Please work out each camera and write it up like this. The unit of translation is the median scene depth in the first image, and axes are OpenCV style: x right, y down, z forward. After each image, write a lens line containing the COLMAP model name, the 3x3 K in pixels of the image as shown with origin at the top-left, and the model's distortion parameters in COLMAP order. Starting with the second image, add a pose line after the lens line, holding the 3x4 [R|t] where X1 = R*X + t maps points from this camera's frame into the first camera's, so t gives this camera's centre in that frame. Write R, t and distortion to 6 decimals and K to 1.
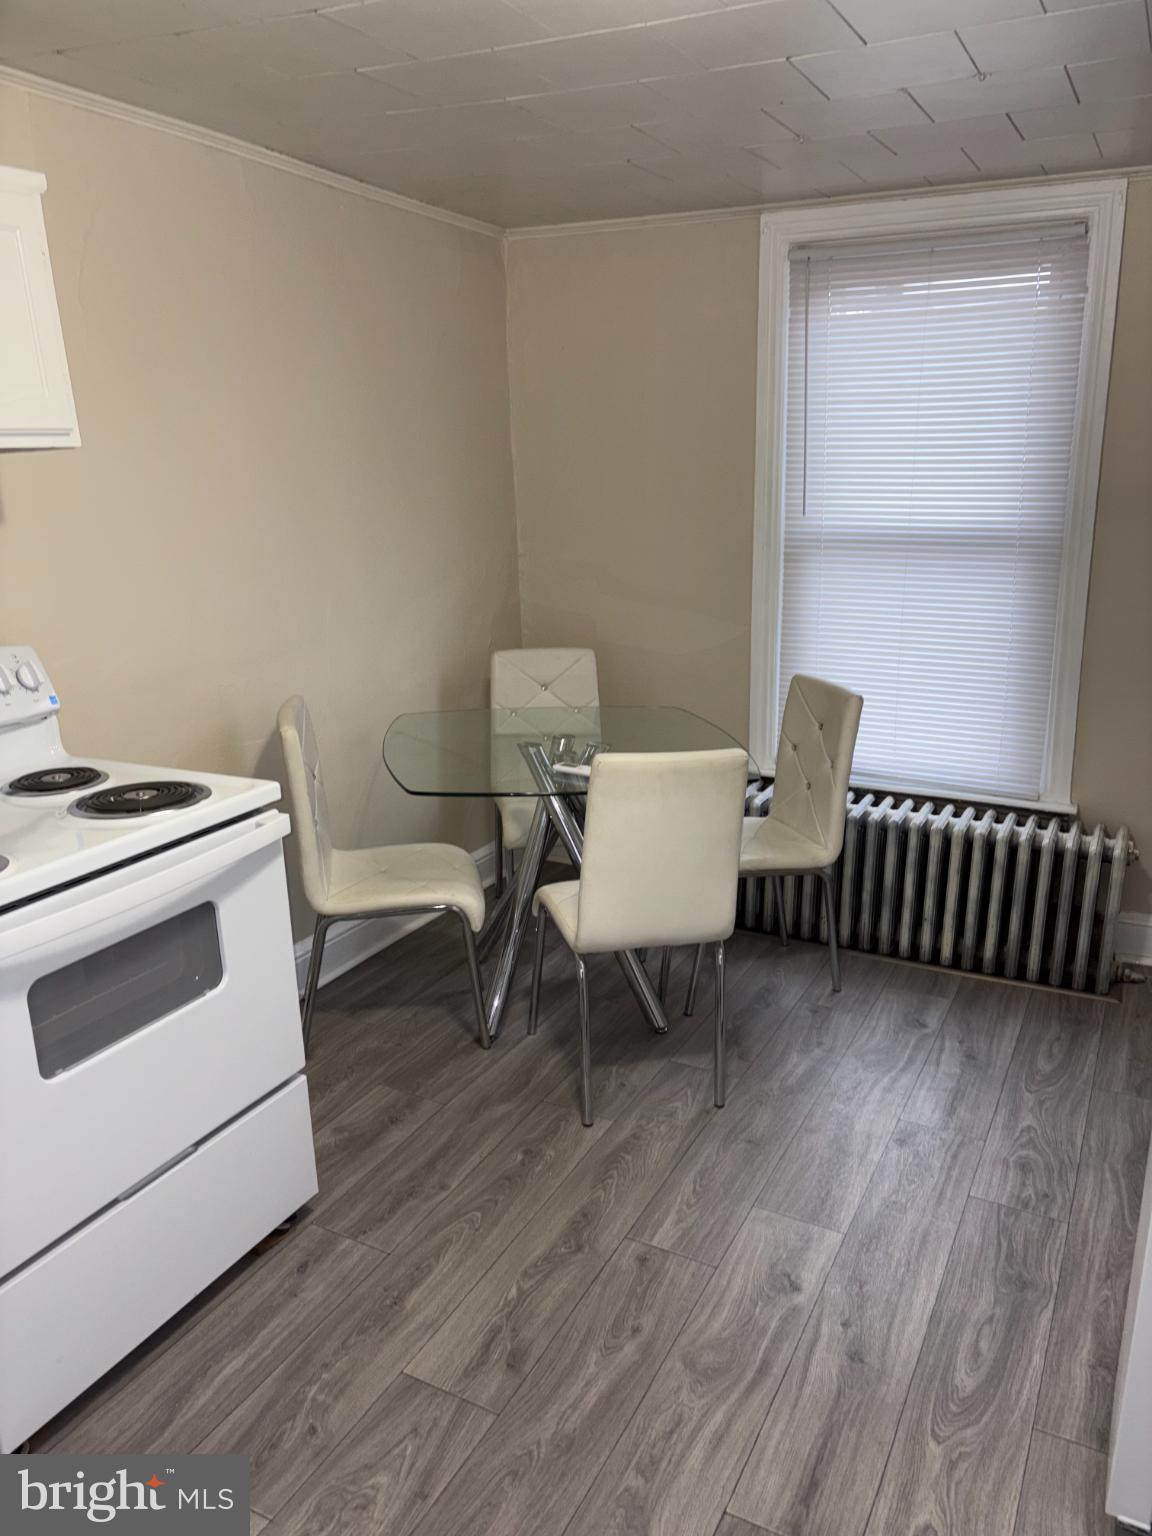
lens RADIAL K [[1141.3, 0, 583.2], [0, 1141.3, 774.1], [0, 0, 1]] dist [0.065239, -0.076230]
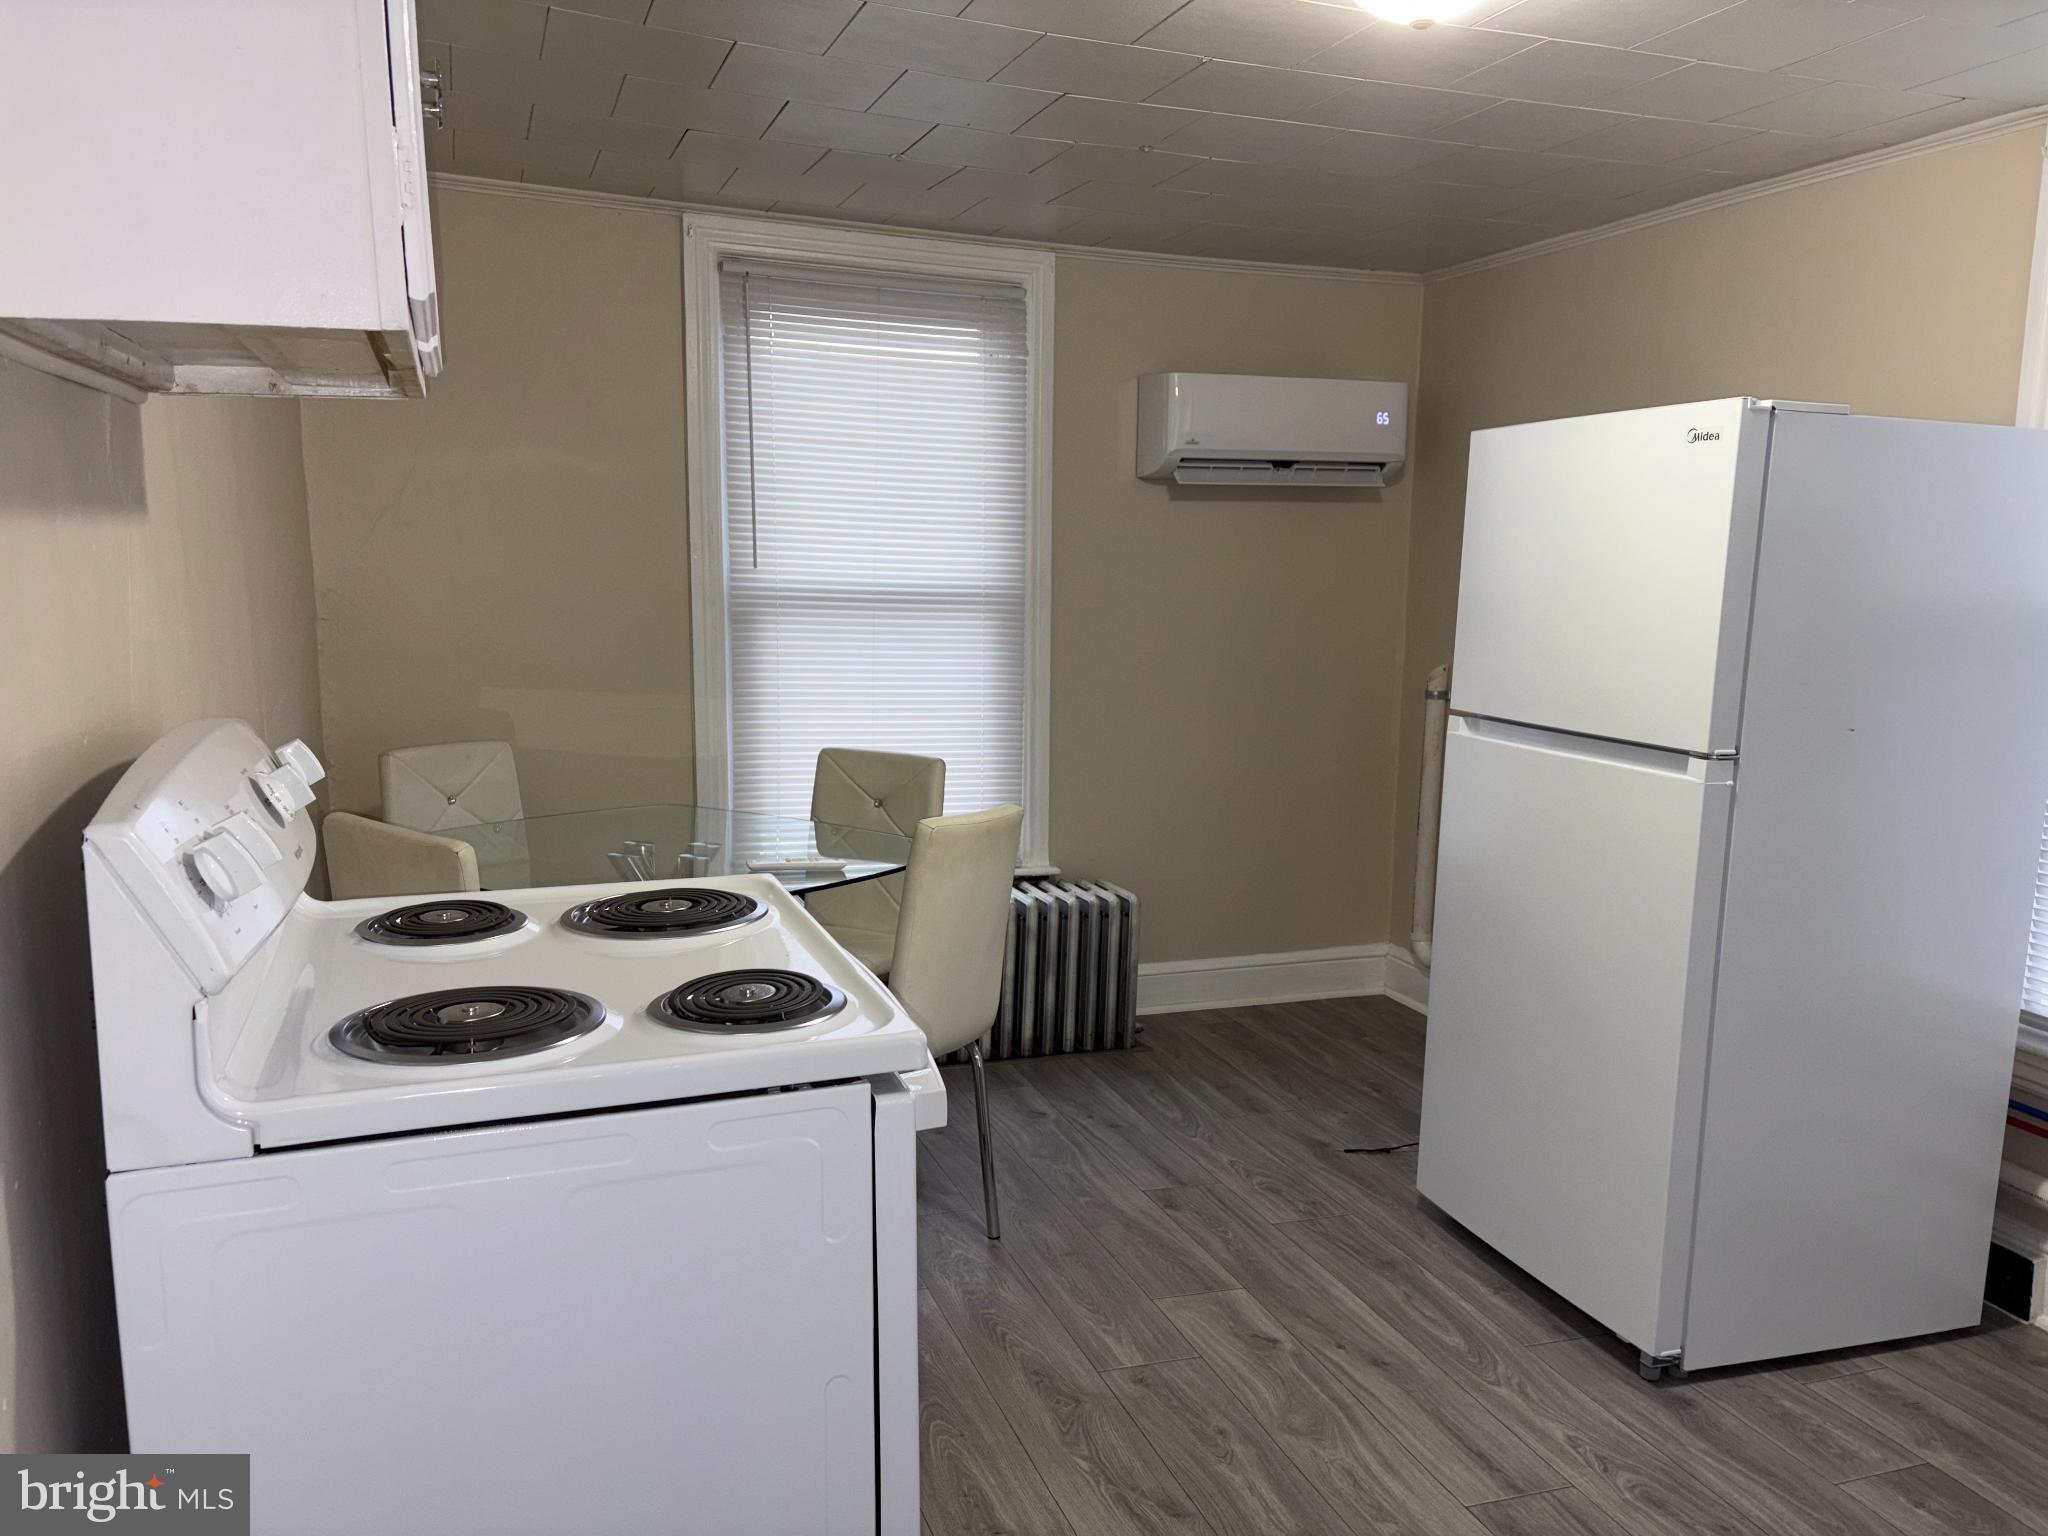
lens RADIAL K [[1521.8, 0, 1026.5], [0, 1521.8, 762.7], [0, 0, 1]] dist [0.065239, -0.076230]
pose [[0.685987, -0.069553, 0.724282, -0.524756], [0.163564, 0.984685, -0.060356, 0.014694], [-0.708991, 0.159870, 0.686857, 0.129968]]
